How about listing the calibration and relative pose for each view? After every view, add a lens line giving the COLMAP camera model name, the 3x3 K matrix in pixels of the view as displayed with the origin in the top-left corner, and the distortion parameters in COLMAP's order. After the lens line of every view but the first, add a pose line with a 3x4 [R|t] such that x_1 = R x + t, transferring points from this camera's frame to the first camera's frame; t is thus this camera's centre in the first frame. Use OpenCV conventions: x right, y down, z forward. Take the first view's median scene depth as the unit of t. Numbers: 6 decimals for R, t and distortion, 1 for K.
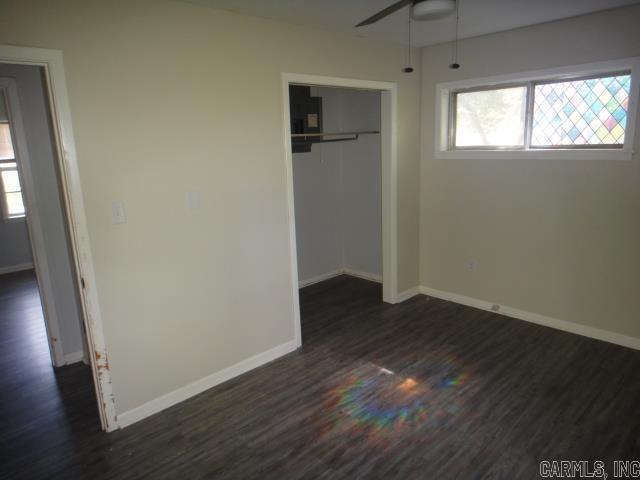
lens RADIAL K [[450.5, 0, 336.1], [0, 450.5, 245.4], [0, 0, 1]] dist [-0.001468, 0.006226]
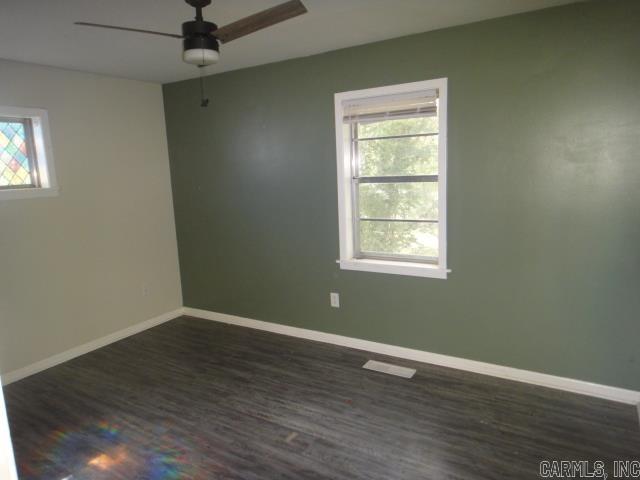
lens RADIAL K [[450.5, 0, 319.0], [0, 450.5, 238.4], [0, 0, 1]] dist [-0.001468, 0.006226]
pose [[-0.258689, -0.113590, 0.959259, -0.725791], [0.266603, 0.946094, 0.183928, -0.132358], [-0.928441, 0.303321, -0.214461, 0.720699]]
